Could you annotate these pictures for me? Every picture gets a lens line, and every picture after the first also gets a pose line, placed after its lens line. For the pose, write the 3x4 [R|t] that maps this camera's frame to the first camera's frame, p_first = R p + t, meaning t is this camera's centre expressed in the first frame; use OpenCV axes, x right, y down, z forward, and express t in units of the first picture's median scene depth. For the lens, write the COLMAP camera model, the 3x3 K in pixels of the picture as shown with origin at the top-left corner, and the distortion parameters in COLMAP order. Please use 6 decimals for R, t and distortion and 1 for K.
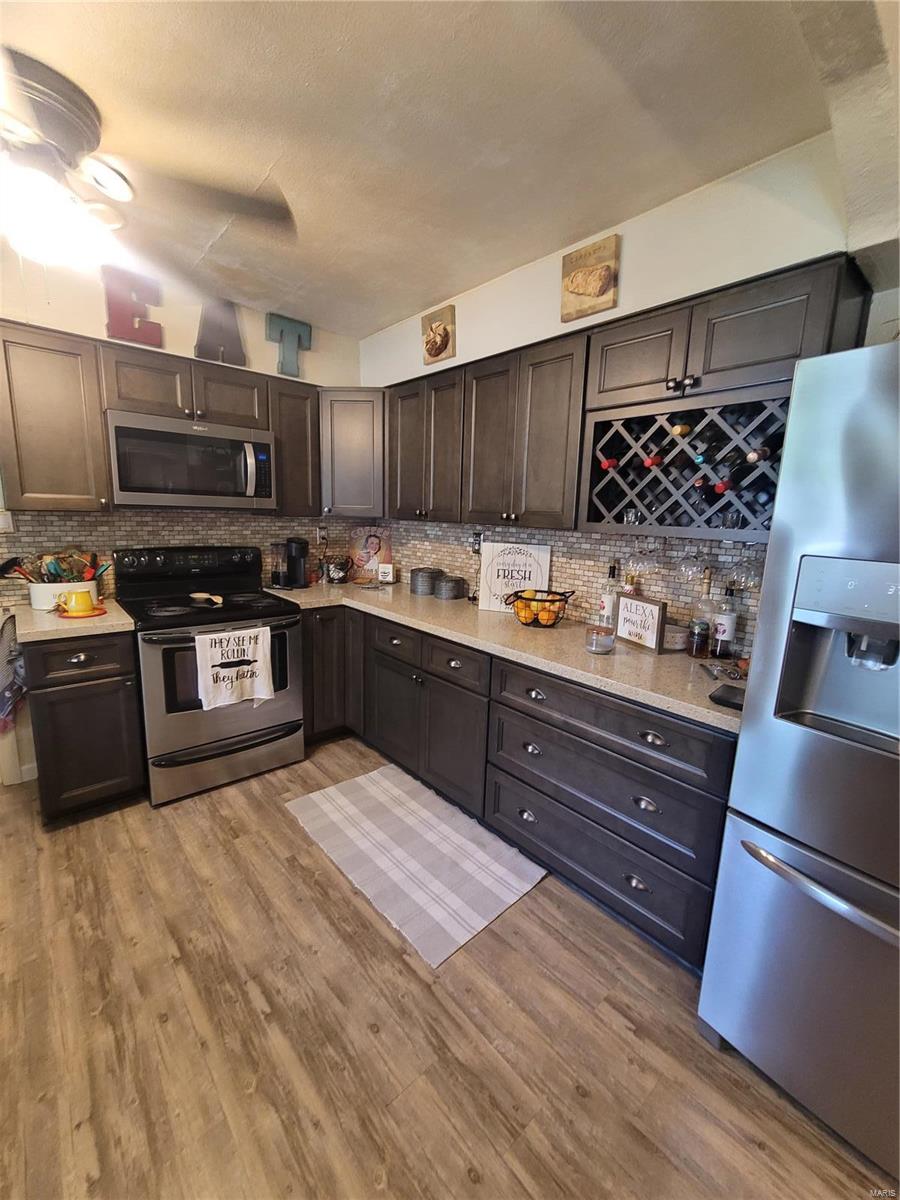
lens RADIAL K [[488.4, 0, 449.6], [0, 488.4, 602.6], [0, 0, 1]] dist [0.001764, -0.001358]
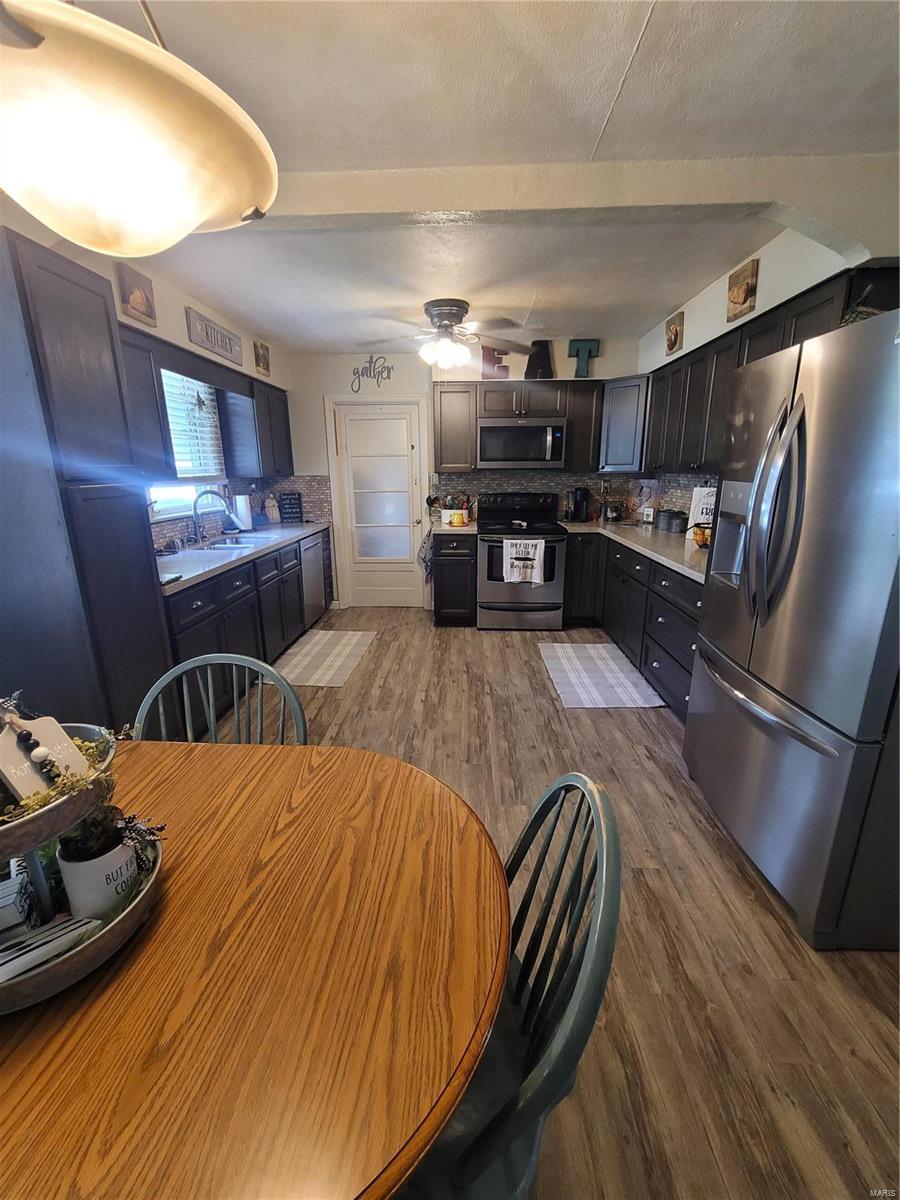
lens RADIAL K [[488.4, 0, 455.6], [0, 488.4, 596.1], [0, 0, 1]] dist [0.001764, -0.001358]
pose [[0.736780, 0.134996, -0.662519, 0.562647], [-0.094149, 0.990803, 0.097185, 0.111169], [0.669546, -0.009229, 0.742714, -0.460205]]
